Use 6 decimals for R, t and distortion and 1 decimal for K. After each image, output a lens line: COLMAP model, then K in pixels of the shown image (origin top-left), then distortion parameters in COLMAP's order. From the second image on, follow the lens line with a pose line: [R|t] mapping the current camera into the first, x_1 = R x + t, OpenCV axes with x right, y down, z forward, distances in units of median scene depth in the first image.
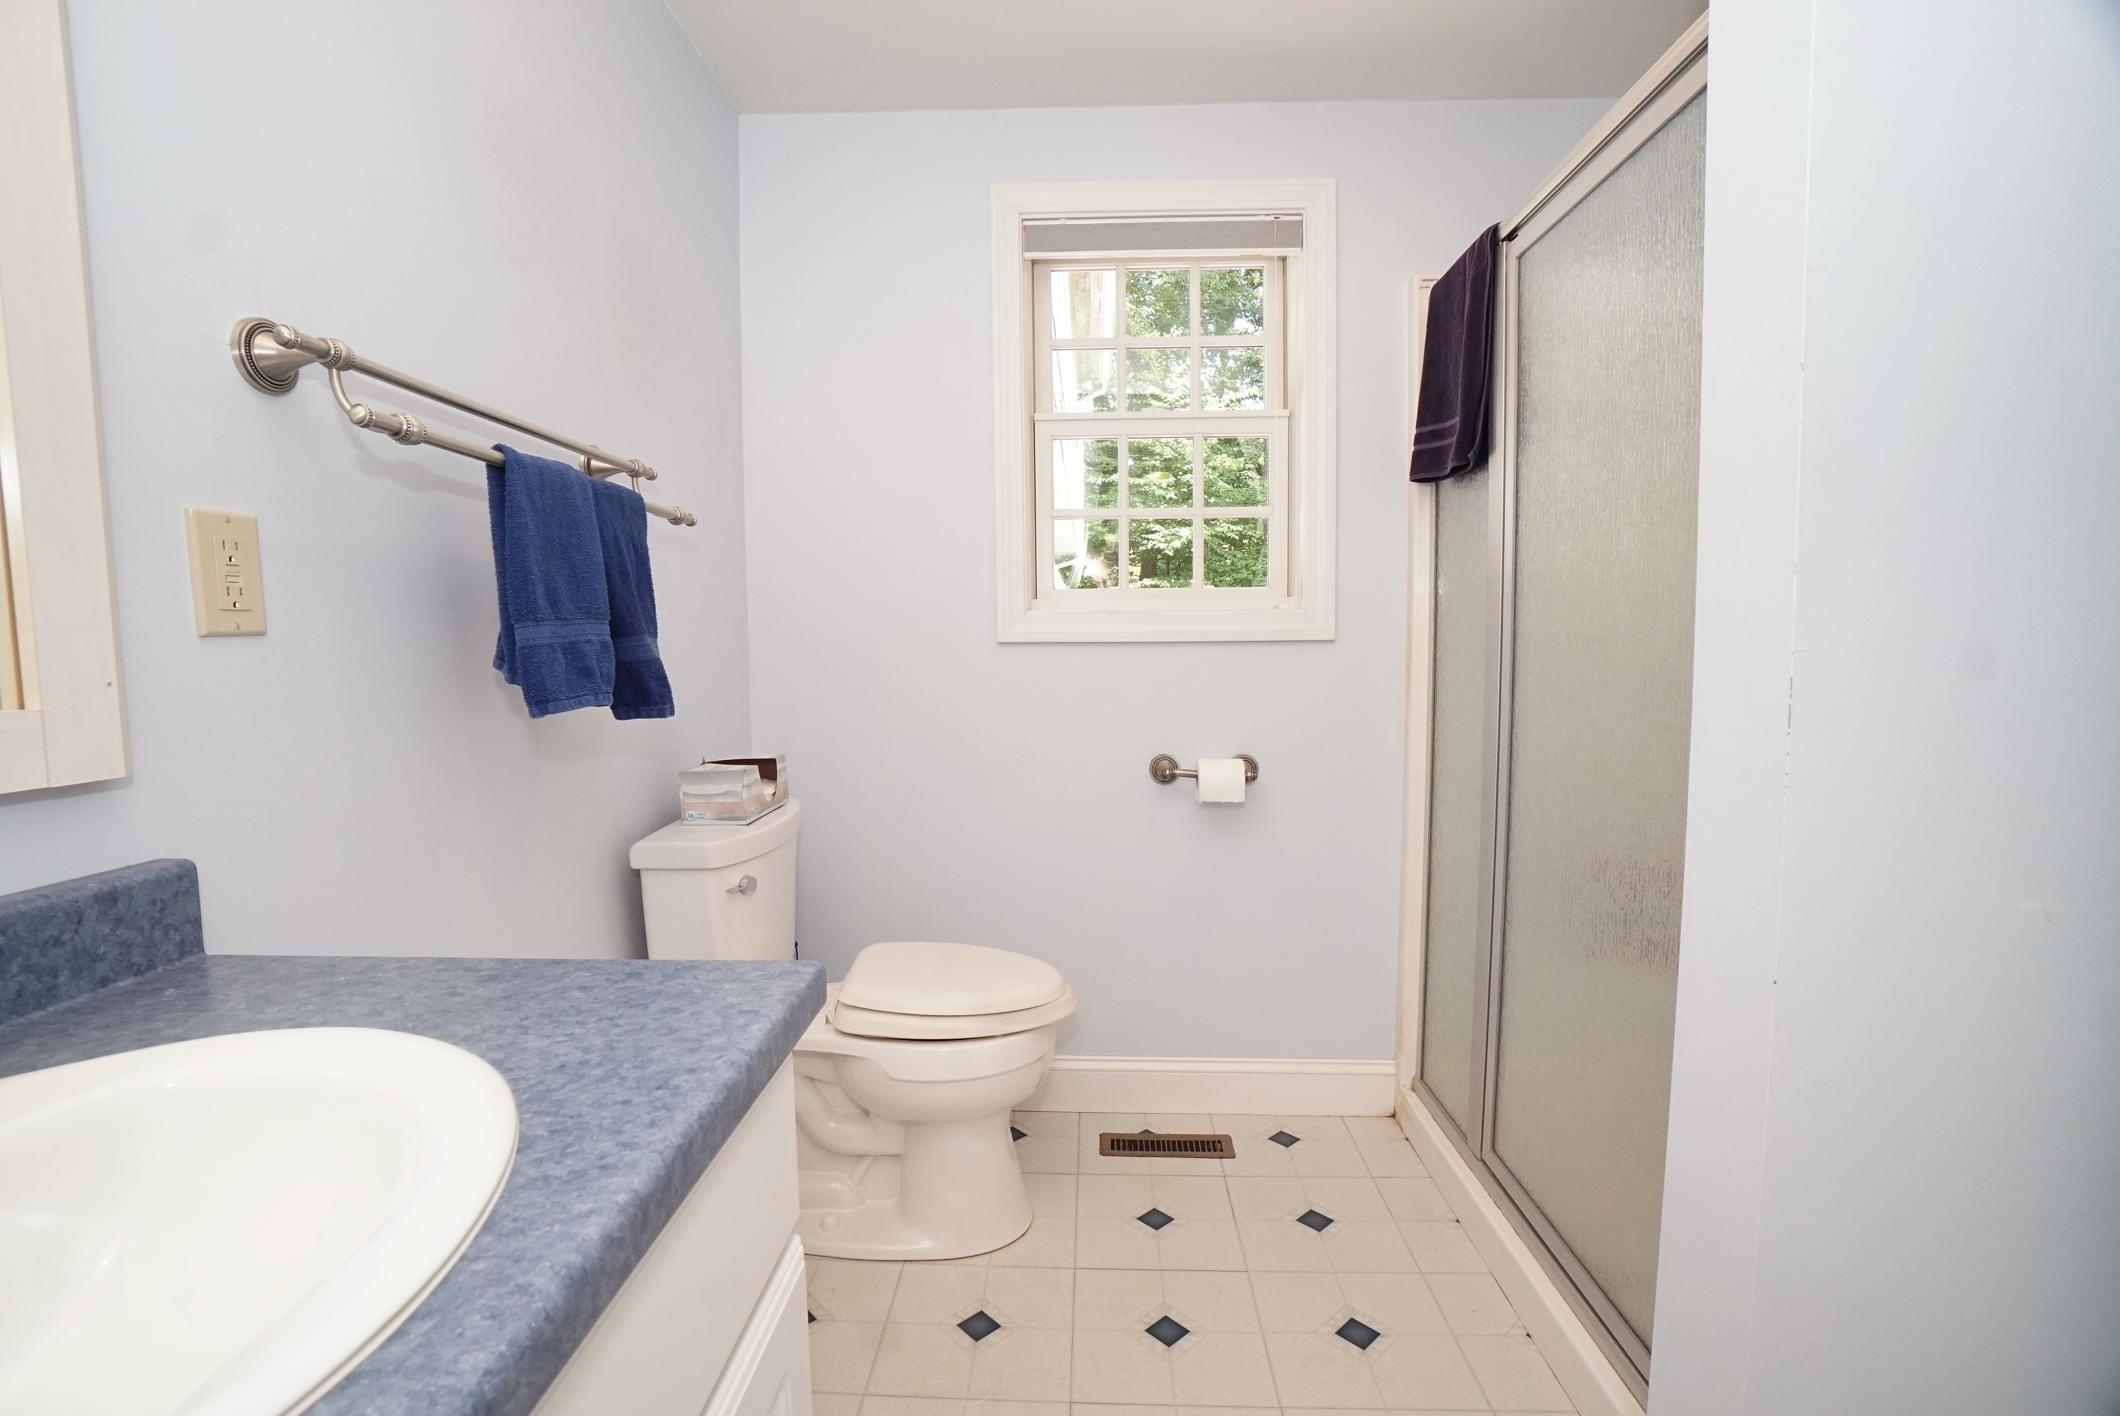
lens RADIAL K [[931.2, 0, 1052.1], [0, 931.2, 712.7], [0, 0, 1]] dist [-0.052912, 0.014642]
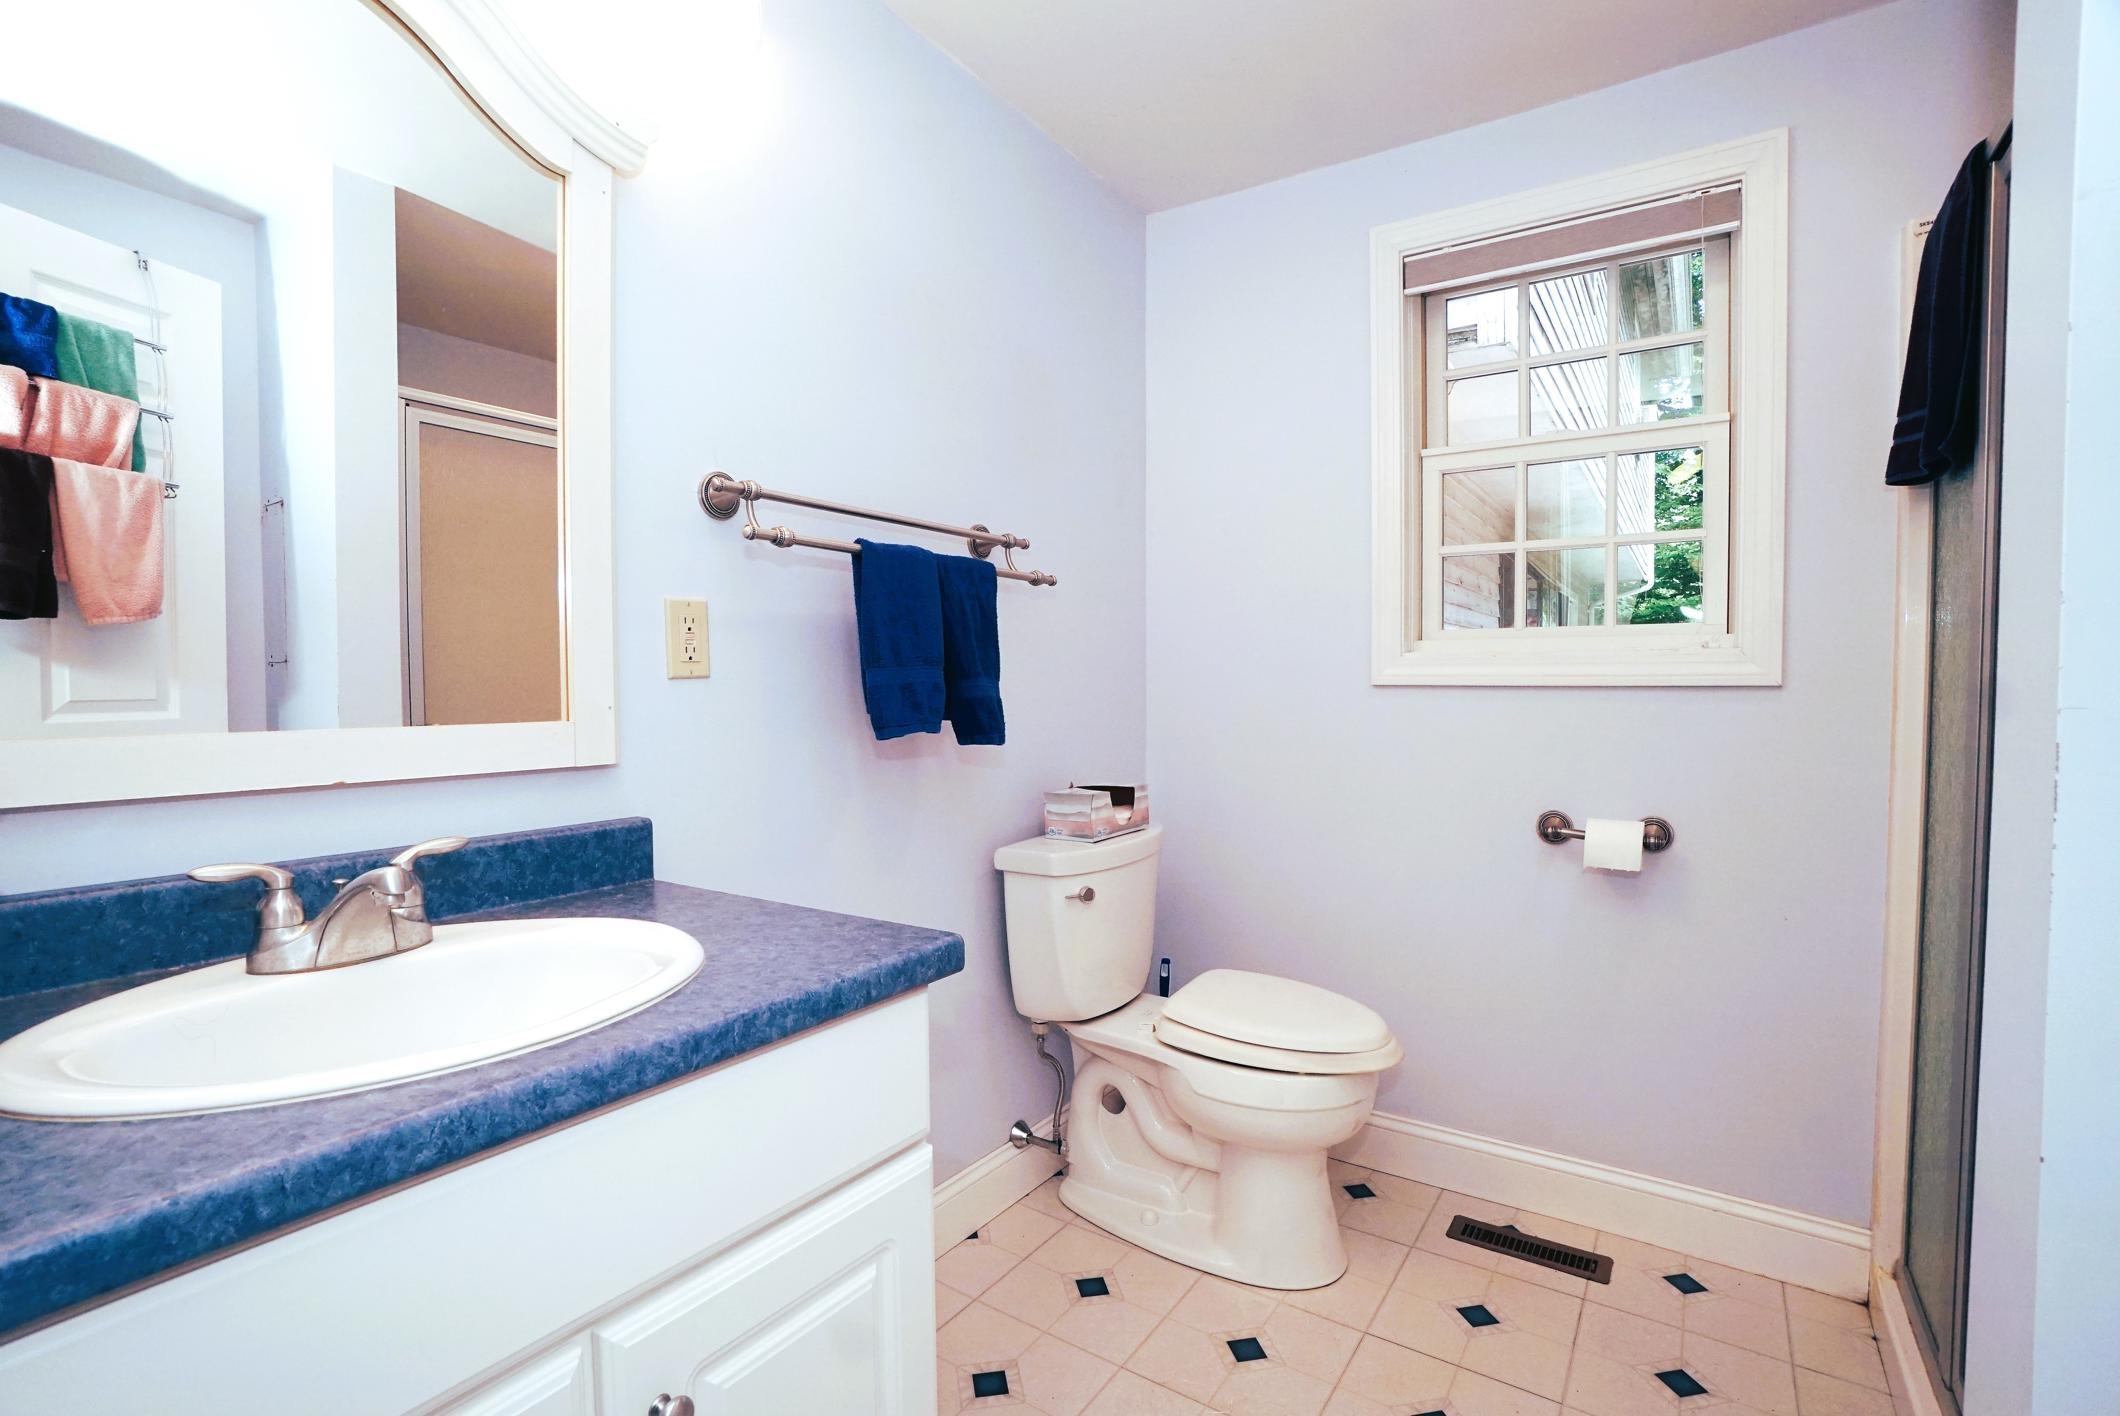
lens RADIAL K [[931.2, 0, 1041.6], [0, 931.2, 716.7], [0, 0, 1]] dist [-0.052912, 0.014642]
pose [[0.855917, 0.024269, -0.516544, 0.209725], [-0.043781, 0.998713, -0.025623, -0.002323], [0.515257, 0.044546, 0.855877, -0.023614]]
